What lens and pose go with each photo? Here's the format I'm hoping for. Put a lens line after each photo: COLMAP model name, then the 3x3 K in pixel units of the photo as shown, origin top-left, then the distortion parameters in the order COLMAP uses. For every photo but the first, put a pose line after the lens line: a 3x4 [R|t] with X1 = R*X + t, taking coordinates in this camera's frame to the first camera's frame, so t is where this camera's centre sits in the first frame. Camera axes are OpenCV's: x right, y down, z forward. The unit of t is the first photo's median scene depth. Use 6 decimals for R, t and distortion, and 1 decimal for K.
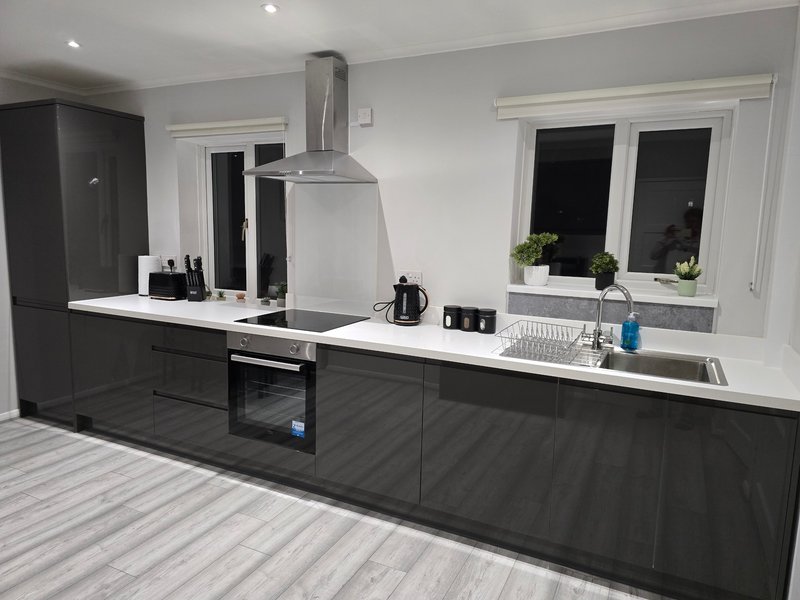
lens RADIAL K [[535.0, 0, 403.5], [0, 535.0, 298.1], [0, 0, 1]] dist [0.068333, -0.065185]
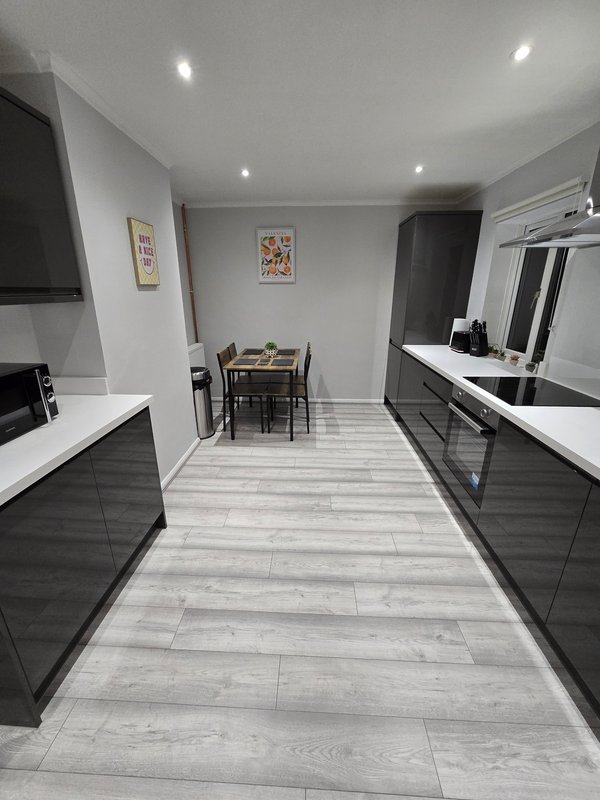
lens RADIAL K [[326.5, 0, 295.4], [0, 326.5, 398.6], [0, 0, 1]] dist [-0.008092, 0.002202]
pose [[0.394436, 0.266906, -0.879308, 0.209877], [-0.111081, 0.963721, 0.242701, -0.049064], [0.912185, 0.001945, 0.409774, 0.363815]]
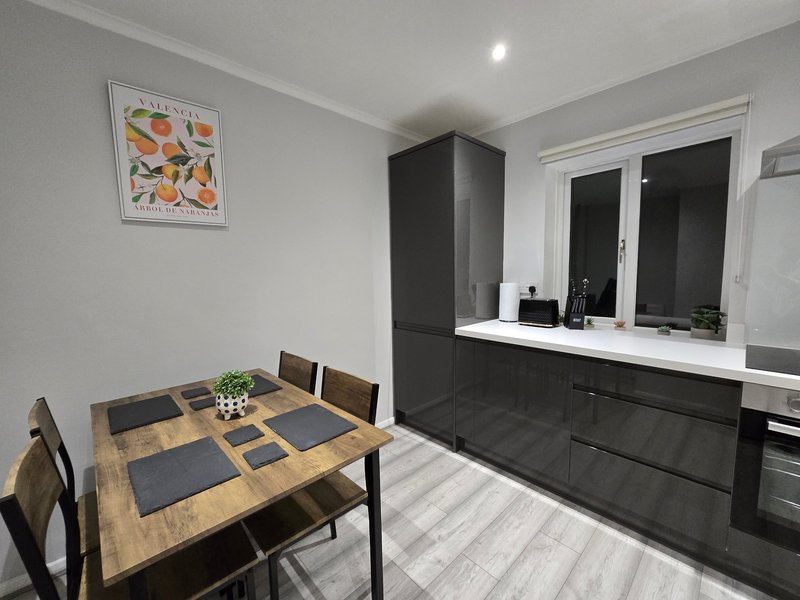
lens RADIAL K [[326.5, 0, 398.8], [0, 326.5, 304.5], [0, 0, 1]] dist [-0.008092, 0.002202]
pose [[0.933599, -0.002835, -0.358309, -0.608872], [-0.007928, 0.999560, -0.028567, -0.023892], [0.358232, 0.029511, 0.933166, 0.469385]]
